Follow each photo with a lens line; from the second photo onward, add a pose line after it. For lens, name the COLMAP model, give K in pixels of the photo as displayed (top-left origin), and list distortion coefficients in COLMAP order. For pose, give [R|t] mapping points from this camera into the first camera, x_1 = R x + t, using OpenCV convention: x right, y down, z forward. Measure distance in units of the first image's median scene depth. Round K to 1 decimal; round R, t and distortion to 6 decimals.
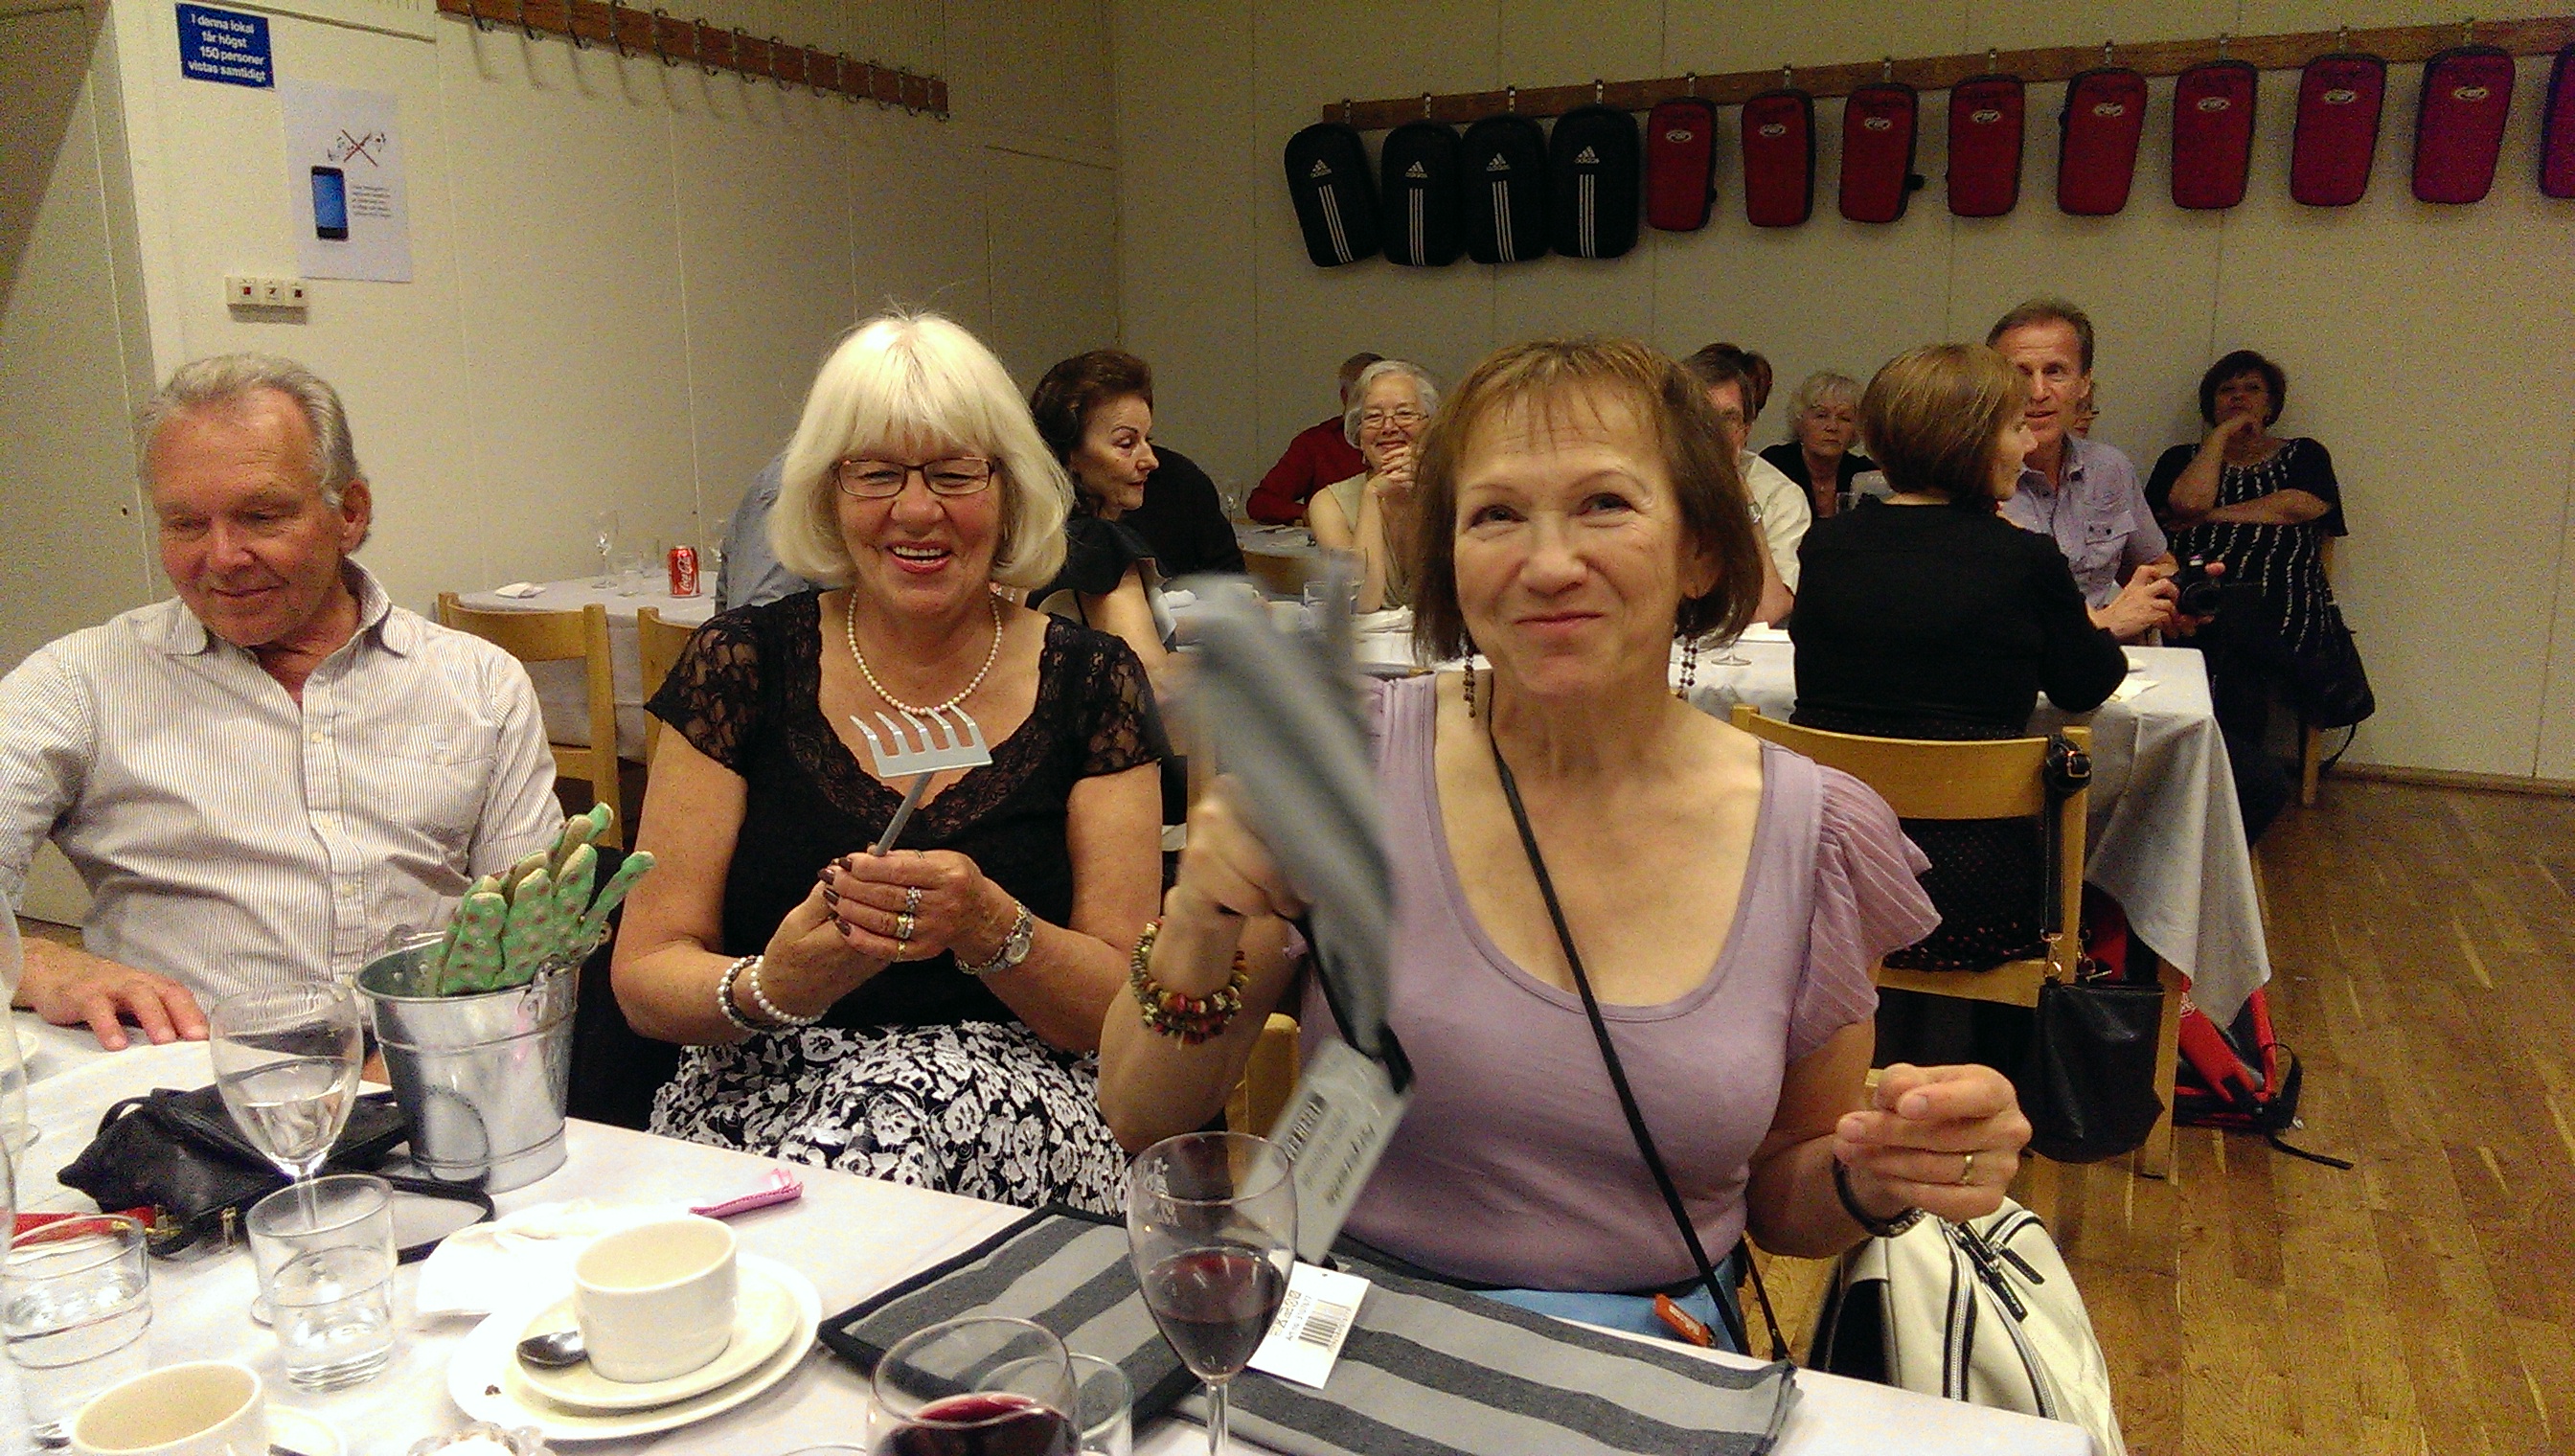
lens RADIAL K [[1861.9, 0, 1273.8], [0, 1861.9, 738.1], [0, 0, 1]] dist [0.031926, -0.057849]
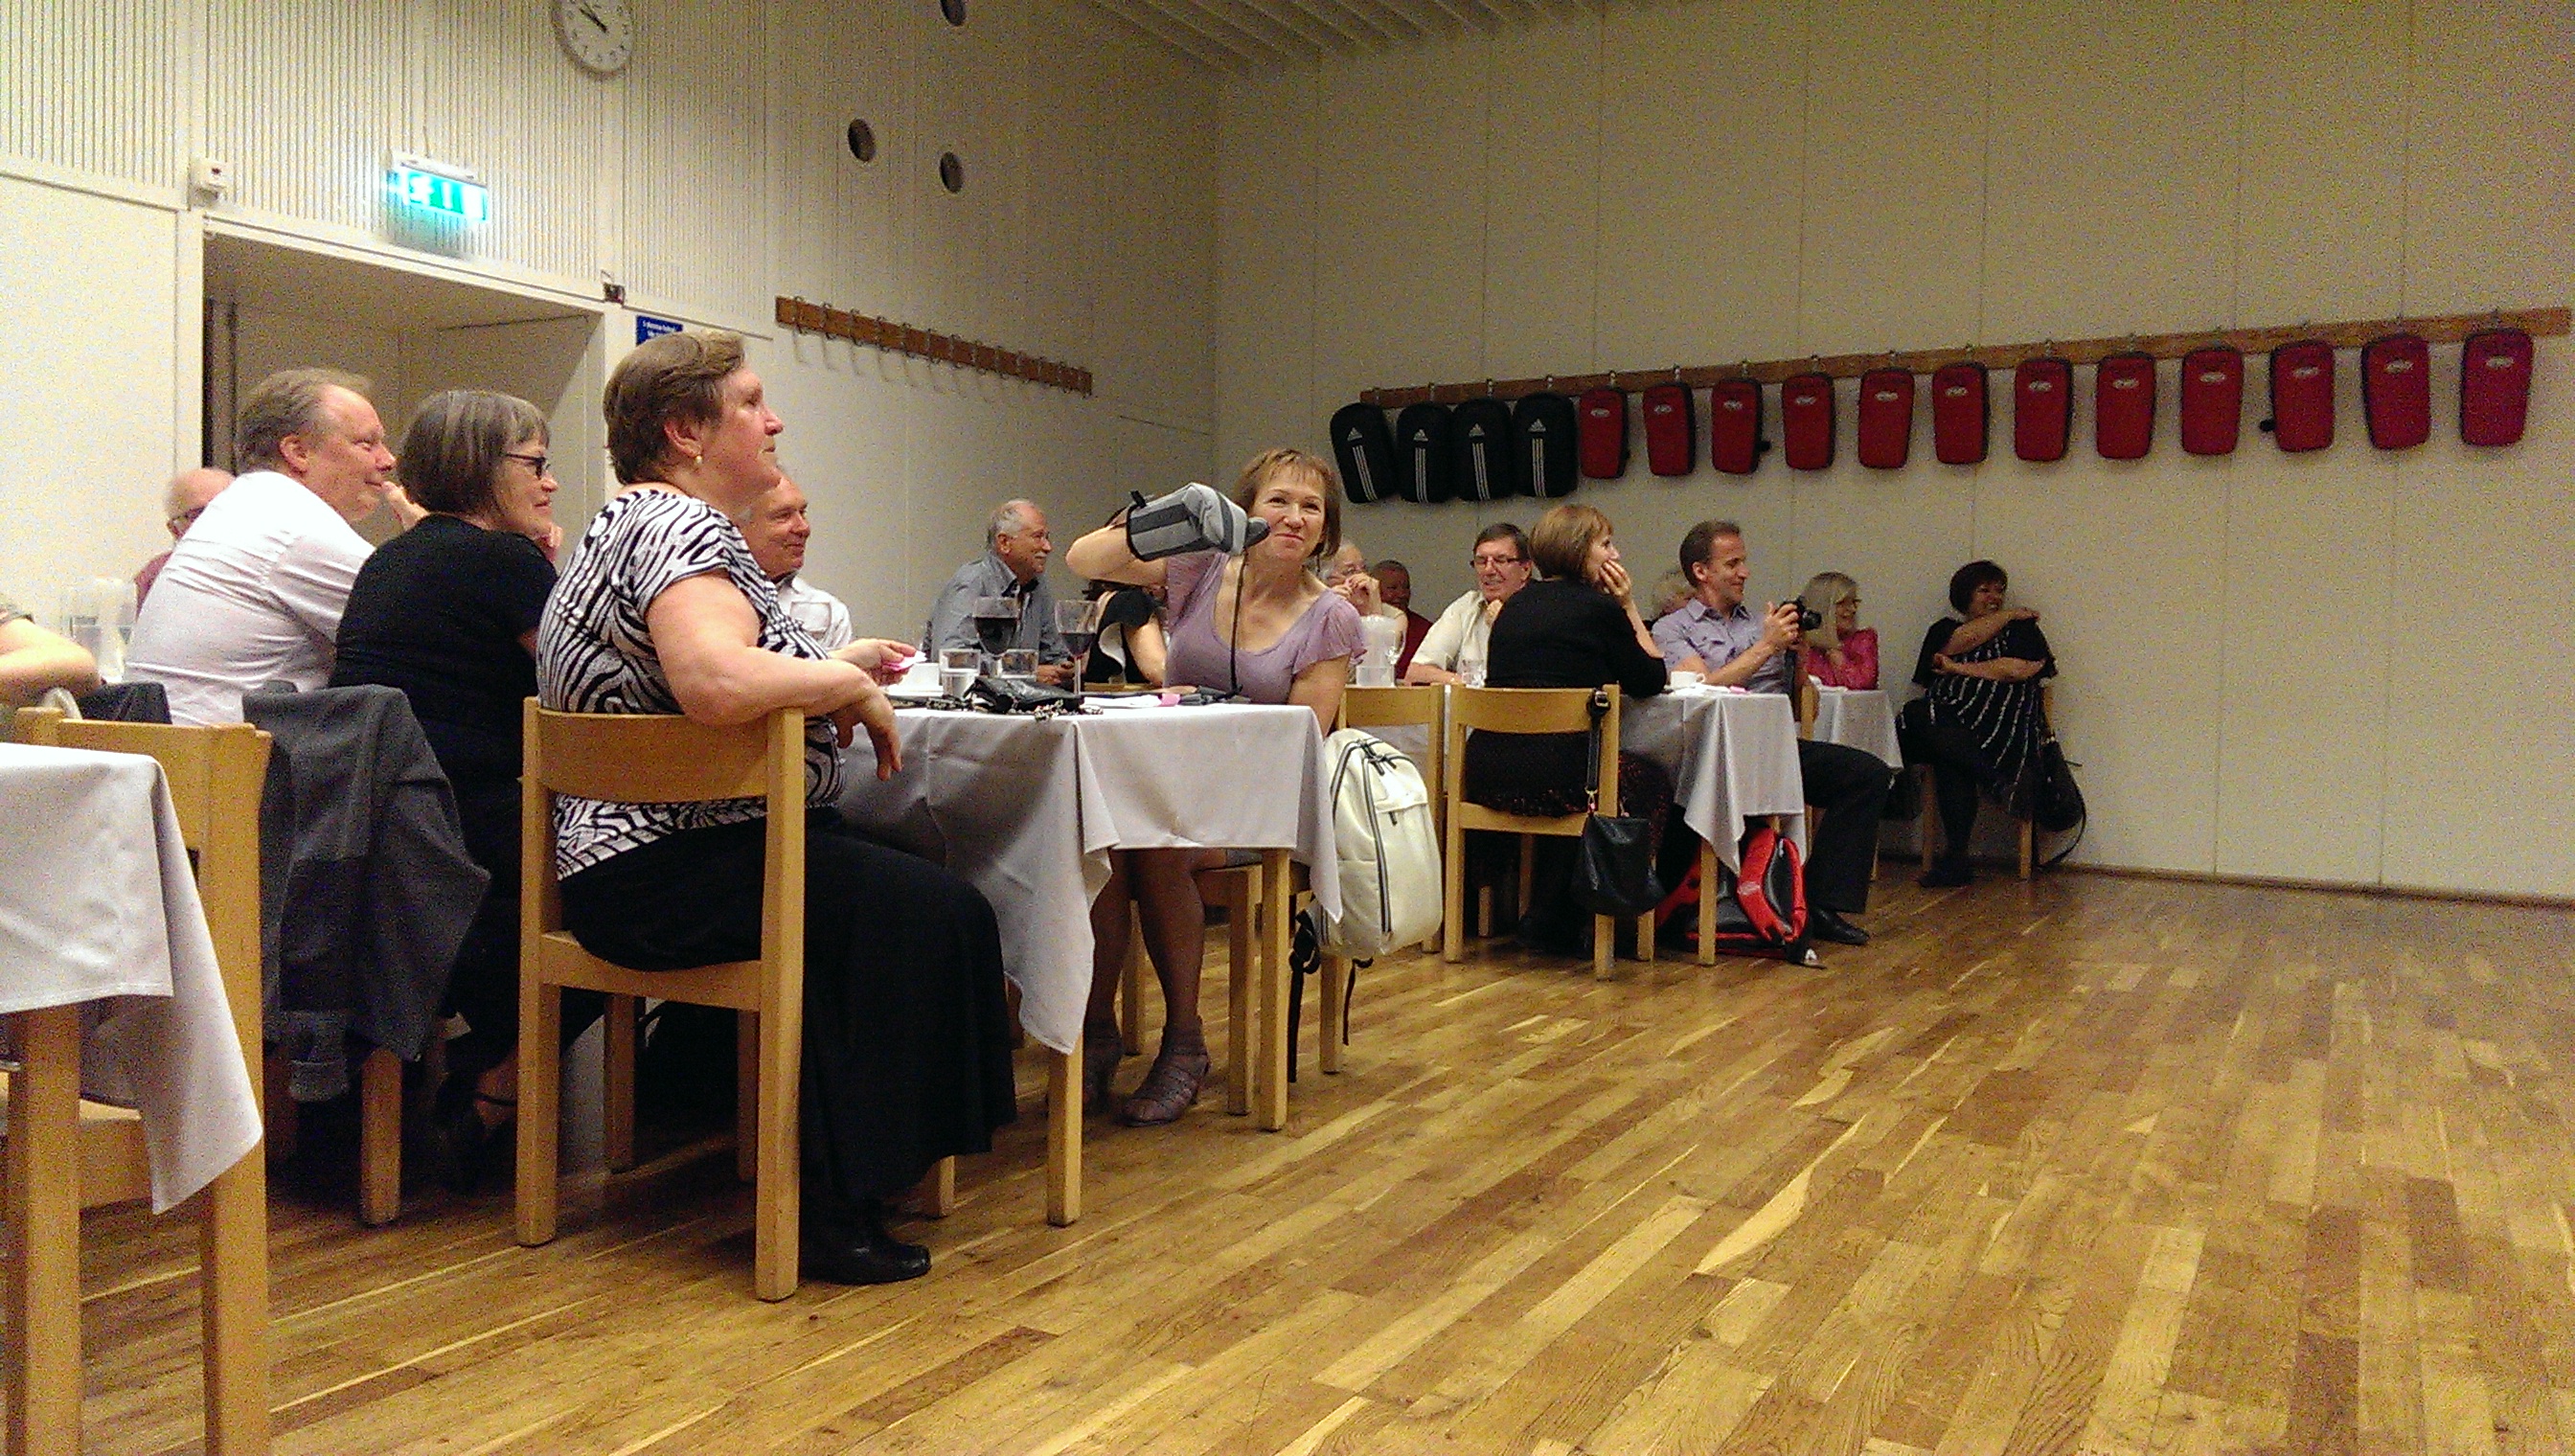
lens RADIAL K [[1861.9, 0, 1274.8], [0, 1861.9, 740.6], [0, 0, 1]] dist [0.031926, -0.057849]
pose [[0.995905, 0.025740, -0.086669, 0.181585], [-0.038560, 0.987983, -0.149672, 0.260727], [0.081775, 0.152401, 0.984930, -0.677525]]
